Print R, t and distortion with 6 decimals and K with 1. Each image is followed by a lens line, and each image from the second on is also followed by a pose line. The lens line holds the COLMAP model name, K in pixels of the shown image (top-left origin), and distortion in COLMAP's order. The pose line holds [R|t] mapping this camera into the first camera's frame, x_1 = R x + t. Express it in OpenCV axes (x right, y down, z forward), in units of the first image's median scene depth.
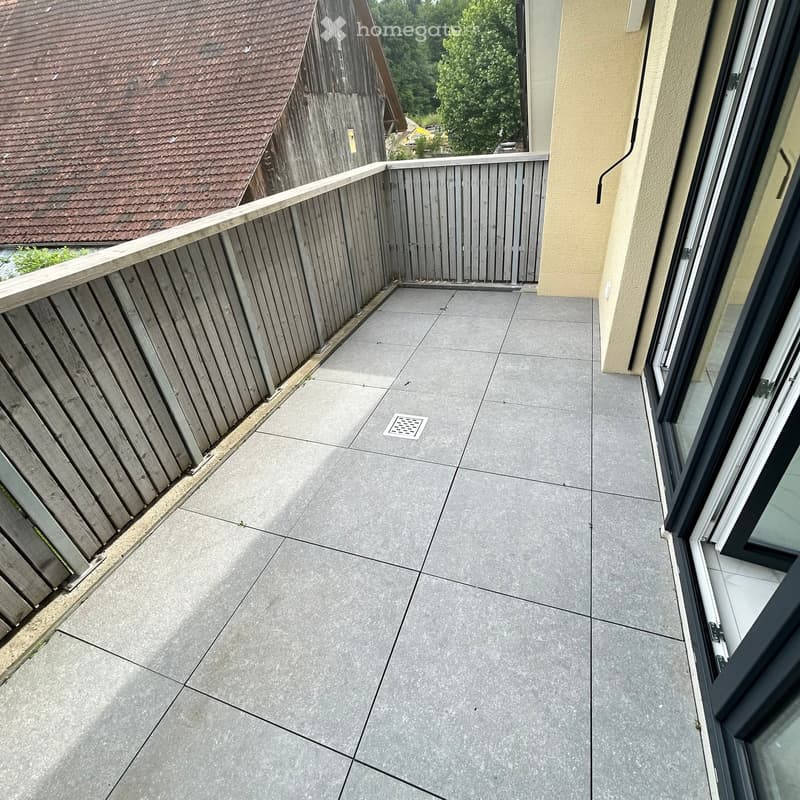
lens RADIAL K [[431.6, 0, 400.6], [0, 431.6, 397.9], [0, 0, 1]] dist [-0.002578, 0.002847]
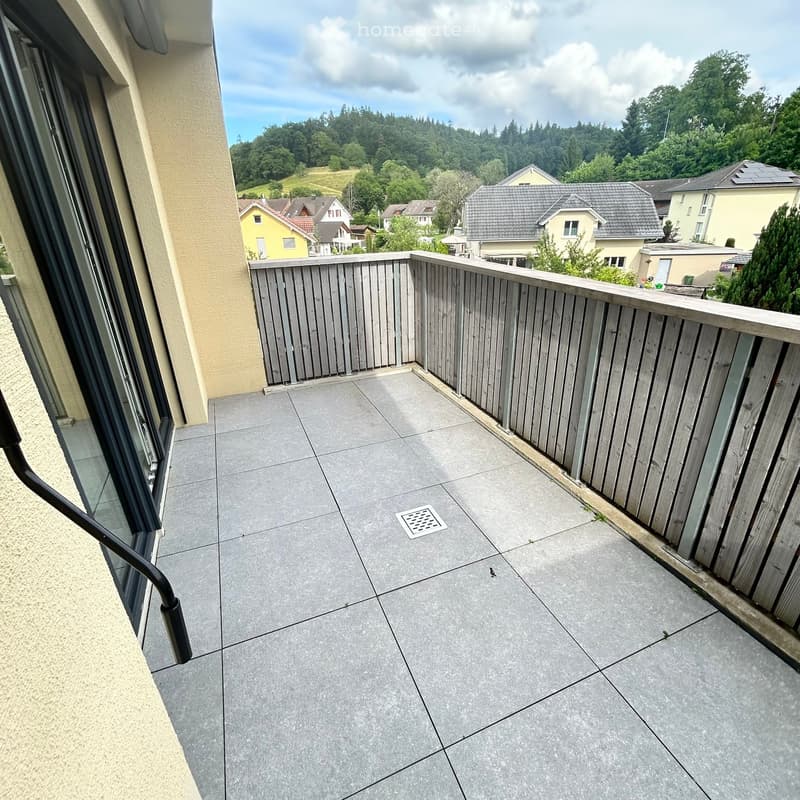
lens RADIAL K [[431.6, 0, 400.6], [0, 431.6, 397.9], [0, 0, 1]] dist [-0.002578, 0.002847]
pose [[-0.734824, 0.363242, -0.572791, 0.366496], [-0.298478, 0.585153, 0.753994, -0.591577], [0.609052, 0.725018, -0.321564, 0.839110]]
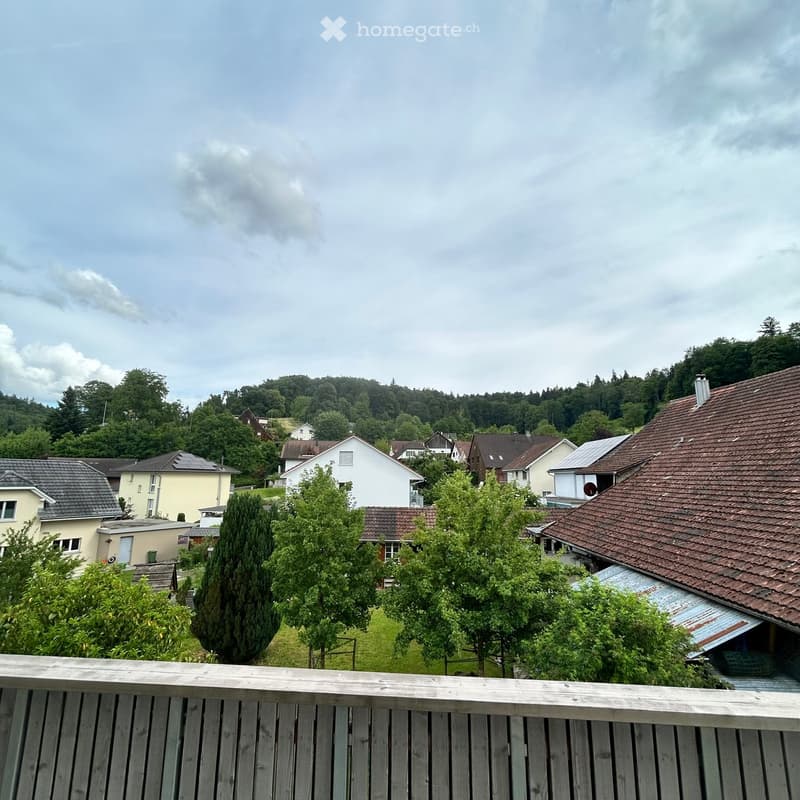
lens RADIAL K [[431.6, 0, 400.6], [0, 431.6, 397.9], [0, 0, 1]] dist [-0.002578, 0.002847]
pose [[0.267988, -0.091586, -0.959059, 0.272703], [-0.561220, 0.794290, -0.232672, -0.487480], [0.783081, 0.600596, 0.161460, 0.451683]]
